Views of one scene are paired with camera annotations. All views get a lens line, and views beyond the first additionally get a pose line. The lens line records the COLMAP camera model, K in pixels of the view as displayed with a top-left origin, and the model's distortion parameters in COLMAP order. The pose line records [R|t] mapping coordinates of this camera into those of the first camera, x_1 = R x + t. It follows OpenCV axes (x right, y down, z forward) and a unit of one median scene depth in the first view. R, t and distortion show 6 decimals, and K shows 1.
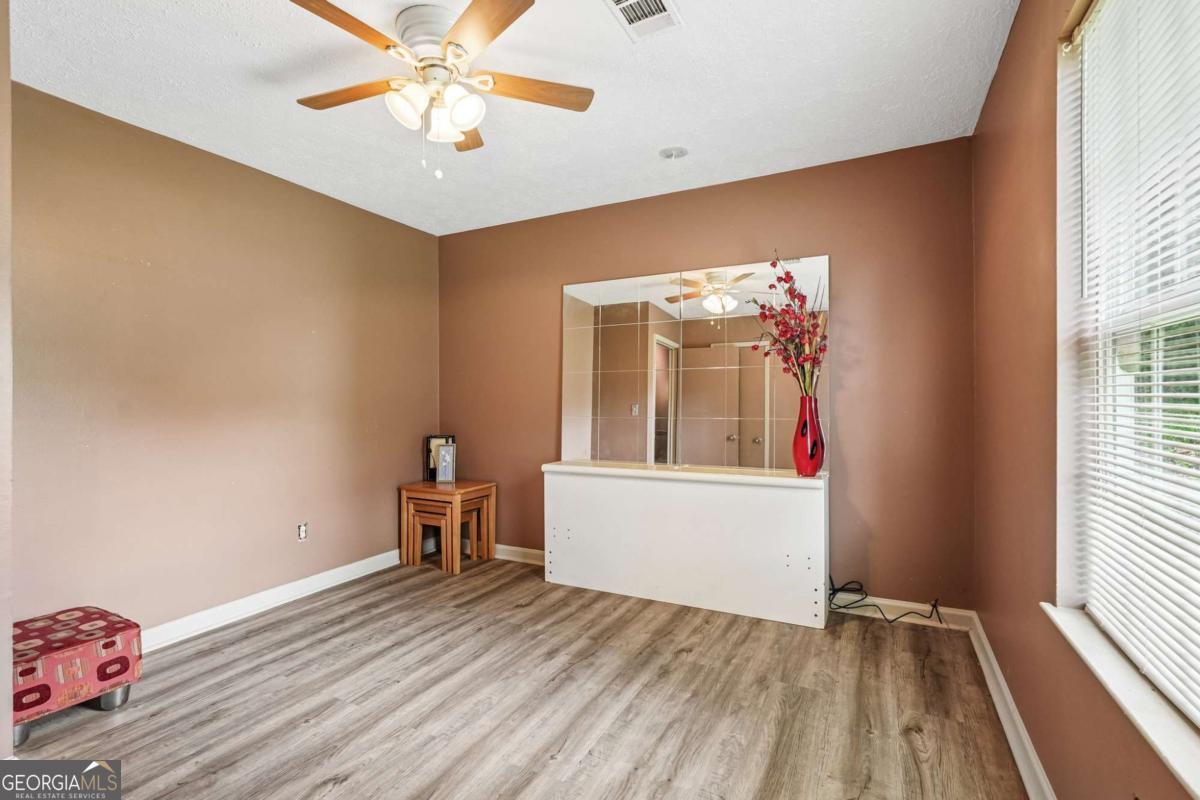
lens RADIAL K [[548.6, 0, 601.7], [0, 548.6, 404.9], [0, 0, 1]] dist [-0.015570, 0.009880]
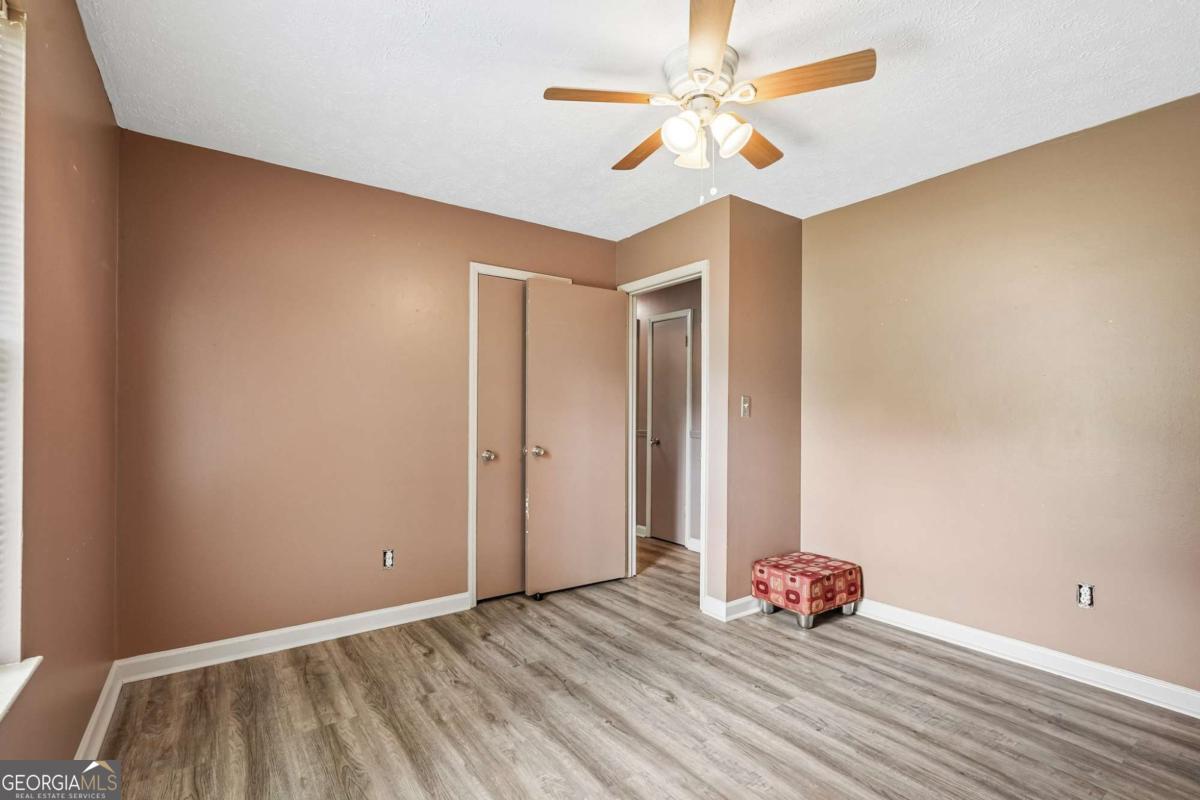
lens RADIAL K [[548.6, 0, 601.7], [0, 548.6, 404.9], [0, 0, 1]] dist [-0.015570, 0.009880]
pose [[-0.456061, -0.007232, -0.889919, 0.547016], [-0.010054, 0.999945, -0.002974, -0.022968], [0.889892, 0.007591, -0.456108, 0.994350]]
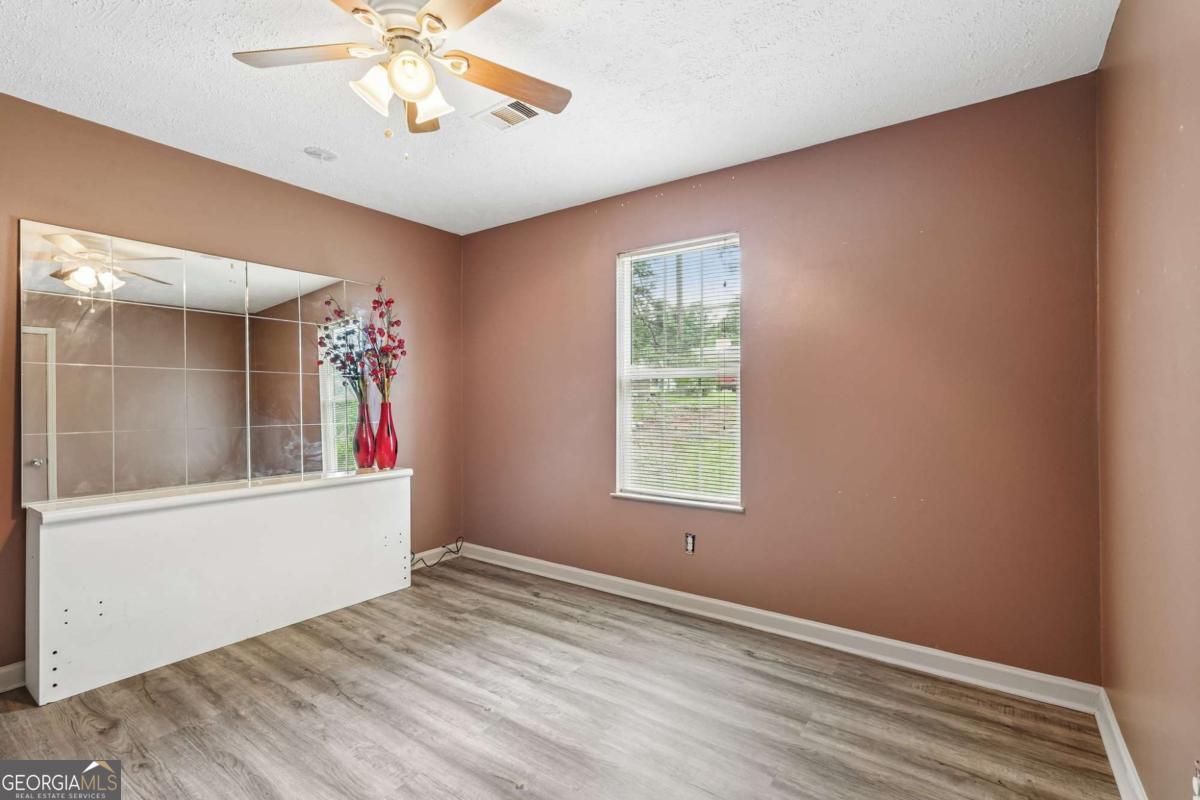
lens RADIAL K [[548.6, 0, 601.7], [0, 548.6, 404.9], [0, 0, 1]] dist [-0.015570, 0.009880]
pose [[0.139299, -0.001617, 0.990249, -0.872635], [0.012792, 0.999918, -0.000166, -0.005053], [-0.990168, 0.012691, 0.139308, 0.419231]]
